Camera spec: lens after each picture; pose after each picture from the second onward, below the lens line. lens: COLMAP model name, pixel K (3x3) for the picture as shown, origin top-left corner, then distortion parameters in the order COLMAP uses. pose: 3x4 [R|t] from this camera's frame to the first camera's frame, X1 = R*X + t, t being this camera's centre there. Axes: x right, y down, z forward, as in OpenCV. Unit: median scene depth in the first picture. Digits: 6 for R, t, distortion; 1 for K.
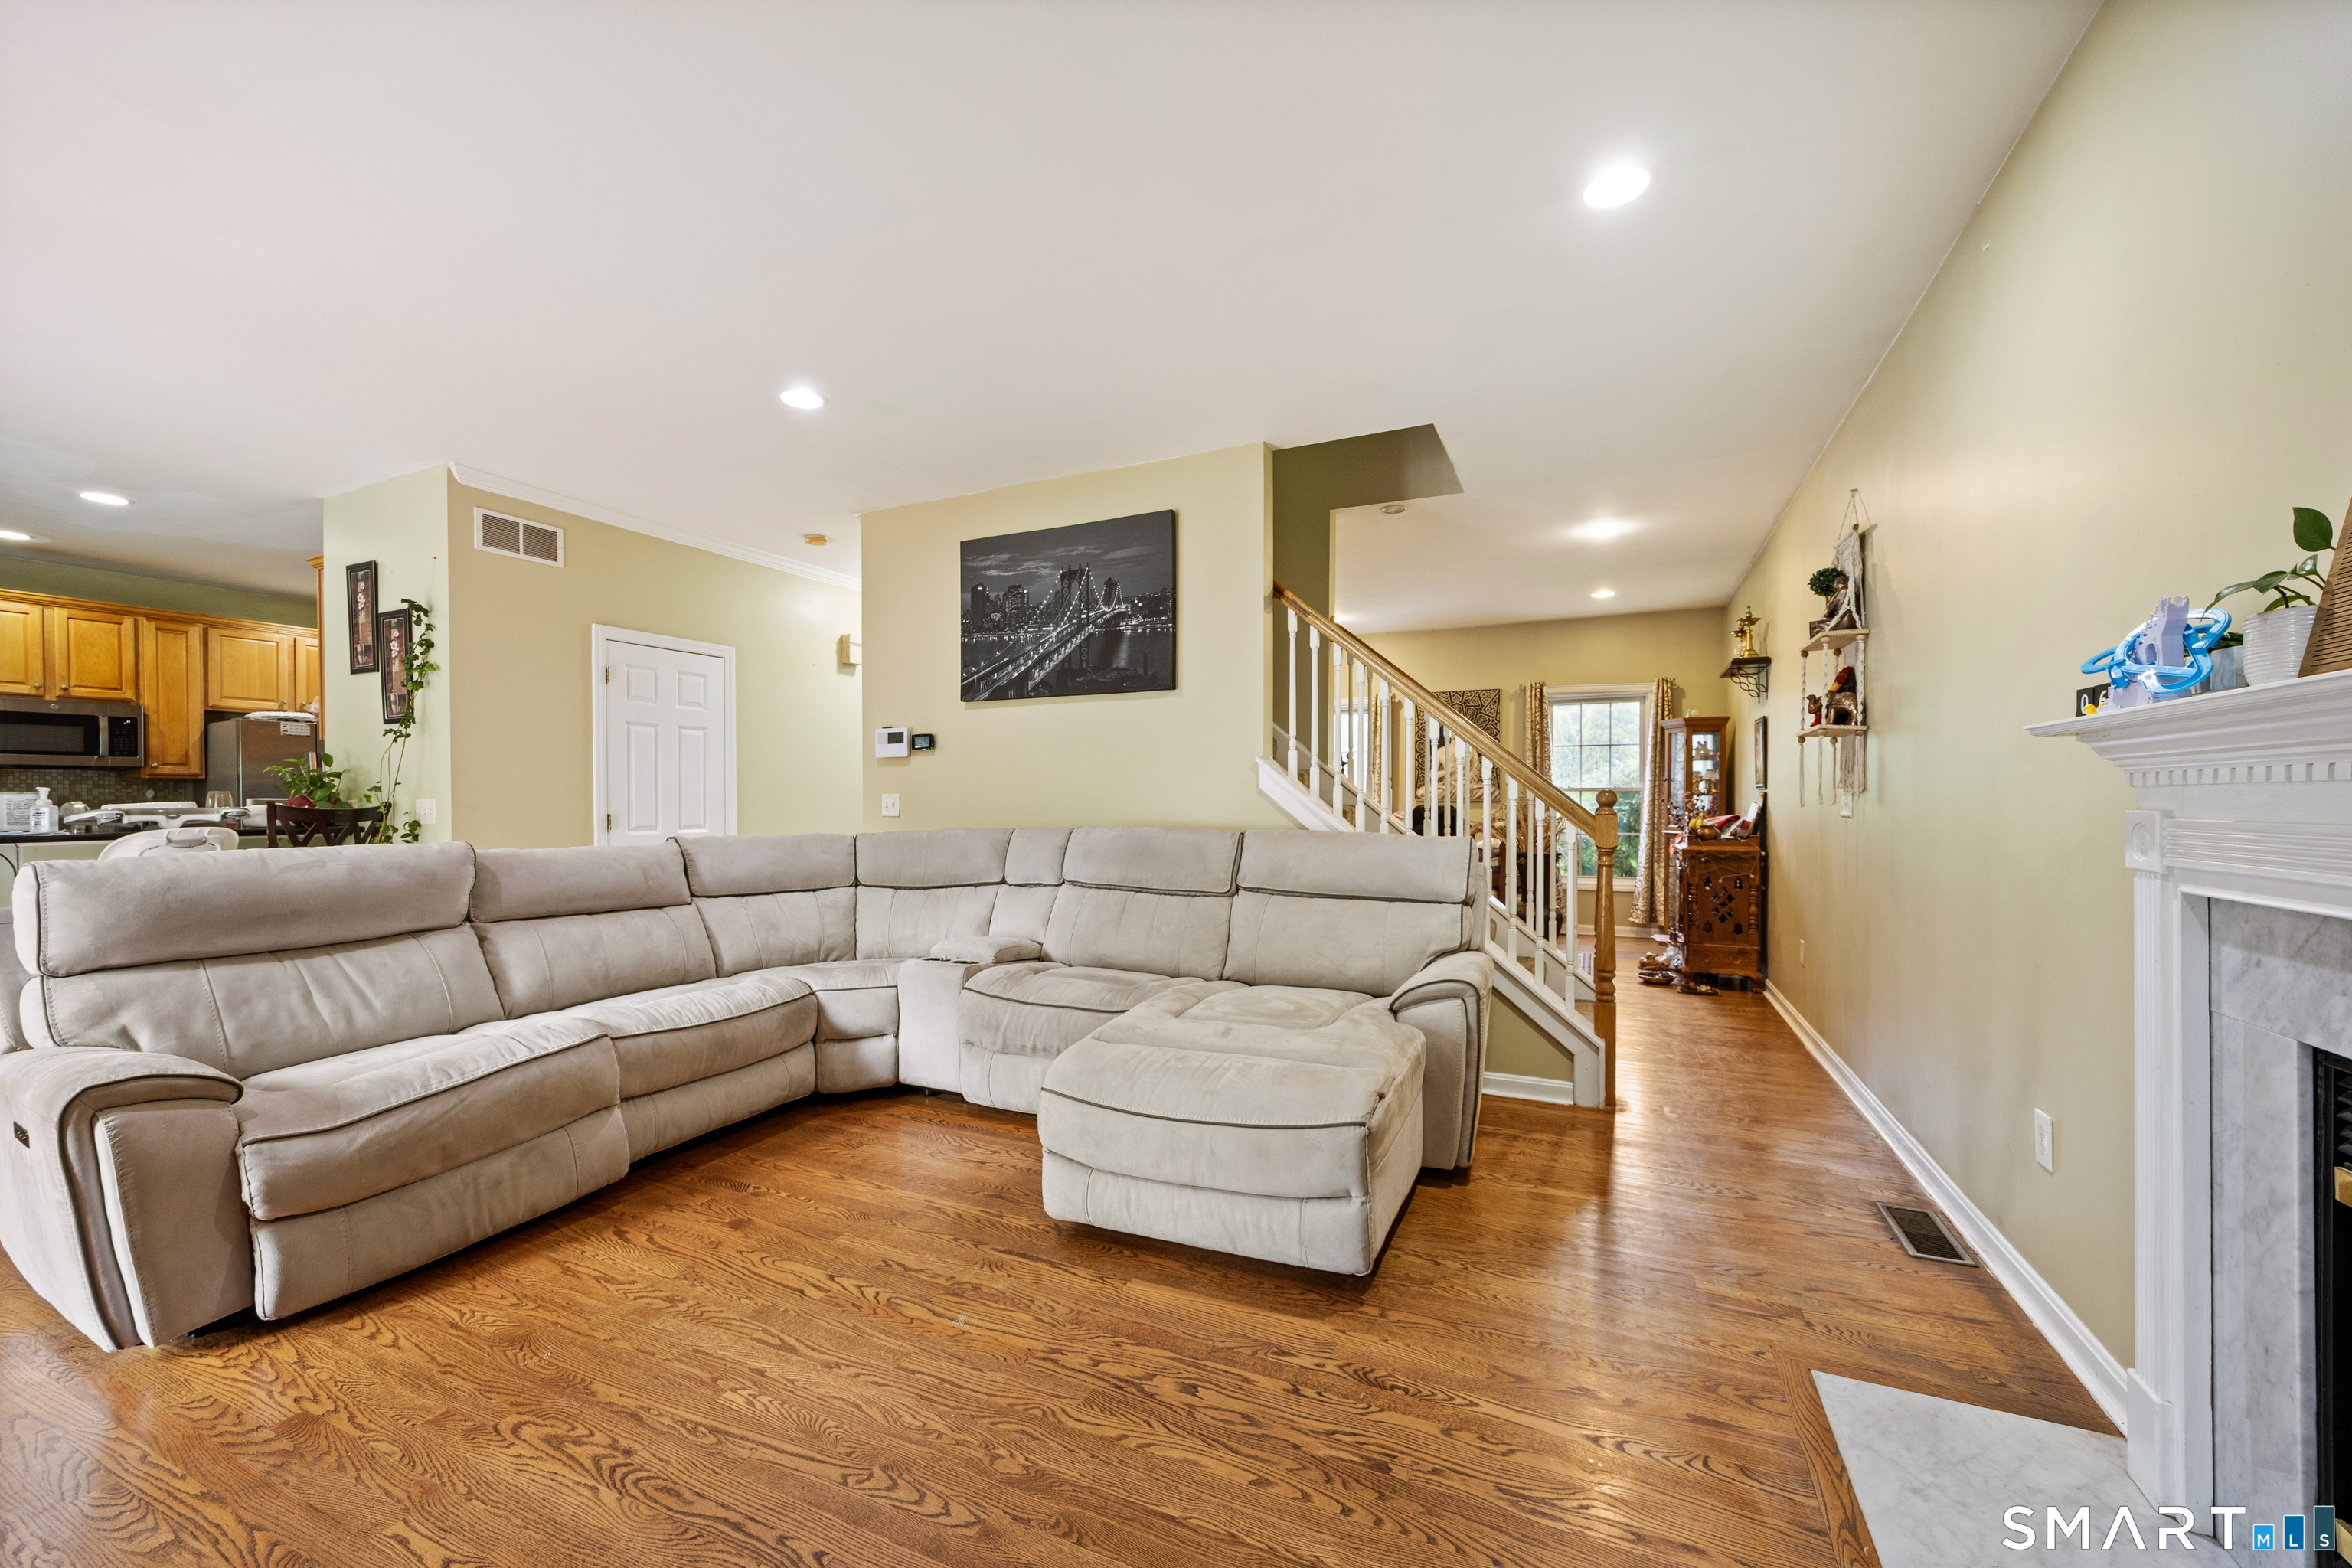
lens RADIAL K [[920.1, 0, 1189.0], [0, 920.1, 810.7], [0, 0, 1]] dist [-0.000643, 0.001289]
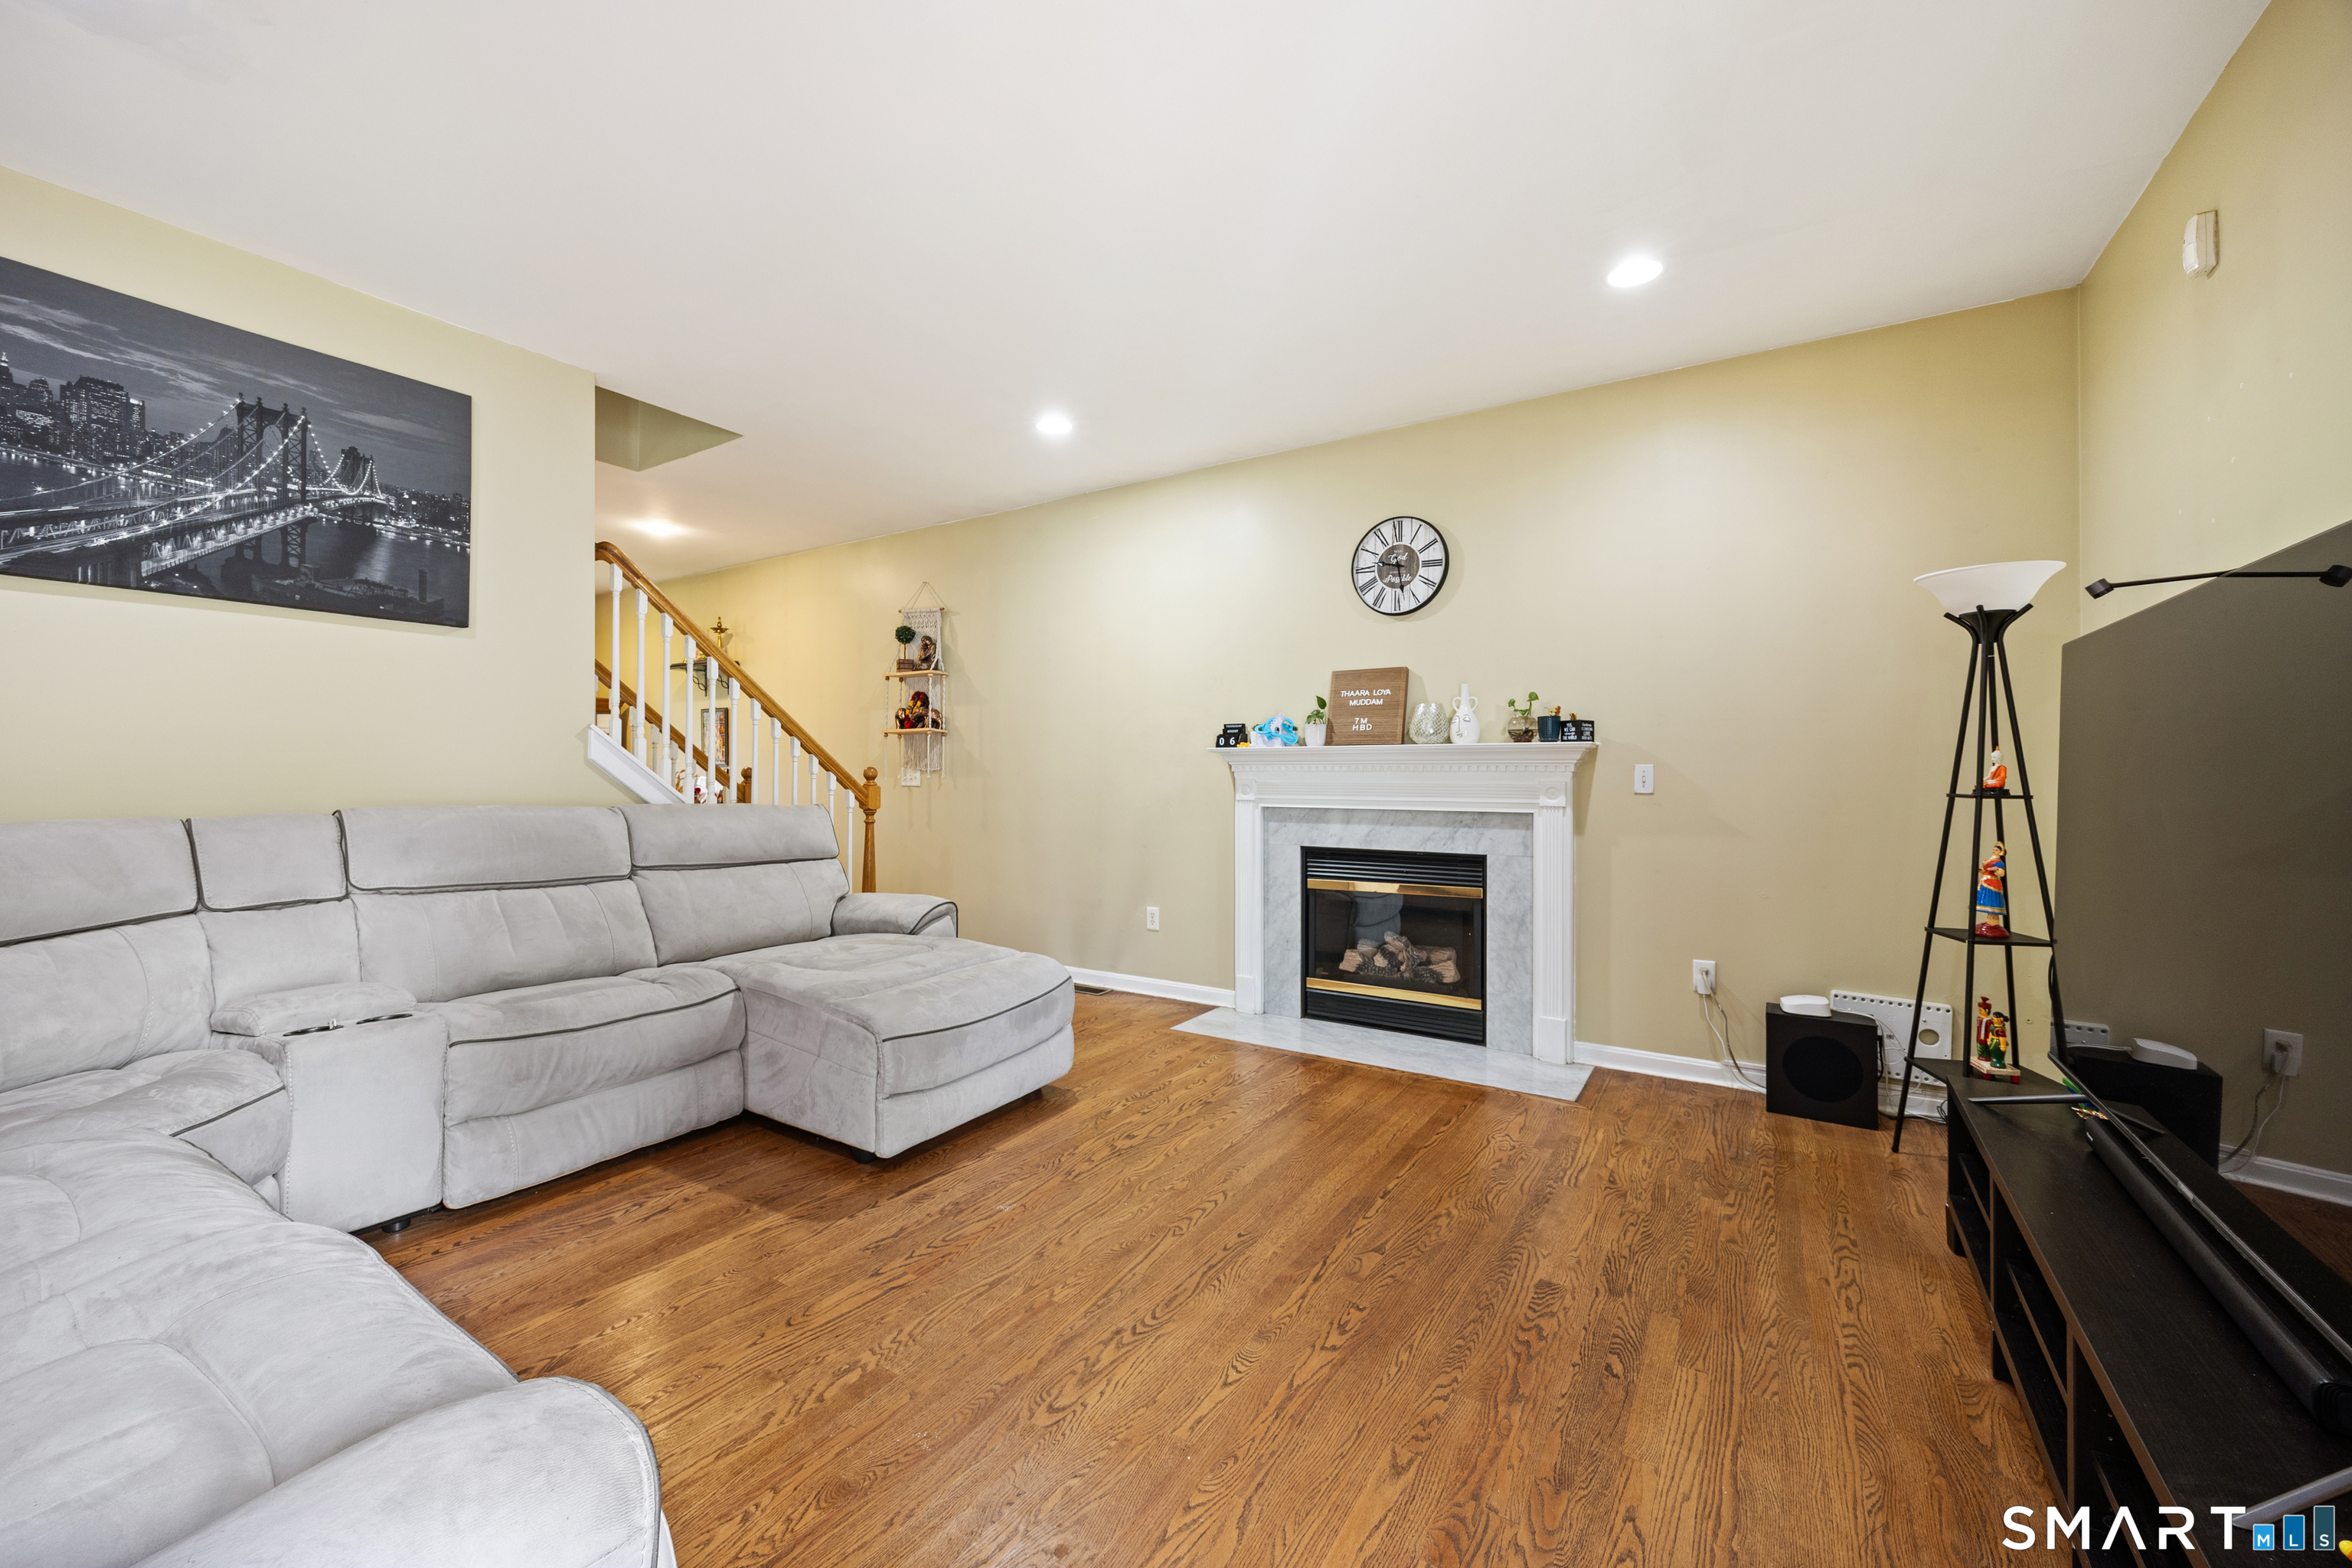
lens RADIAL K [[920.1, 0, 1183.6], [0, 920.1, 770.1], [0, 0, 1]] dist [-0.000643, 0.001289]
pose [[0.127394, 0.006995, 0.991828, -0.674665], [0.004298, 0.999962, -0.007604, -0.003441], [-0.991843, 0.005232, 0.127359, 0.291740]]
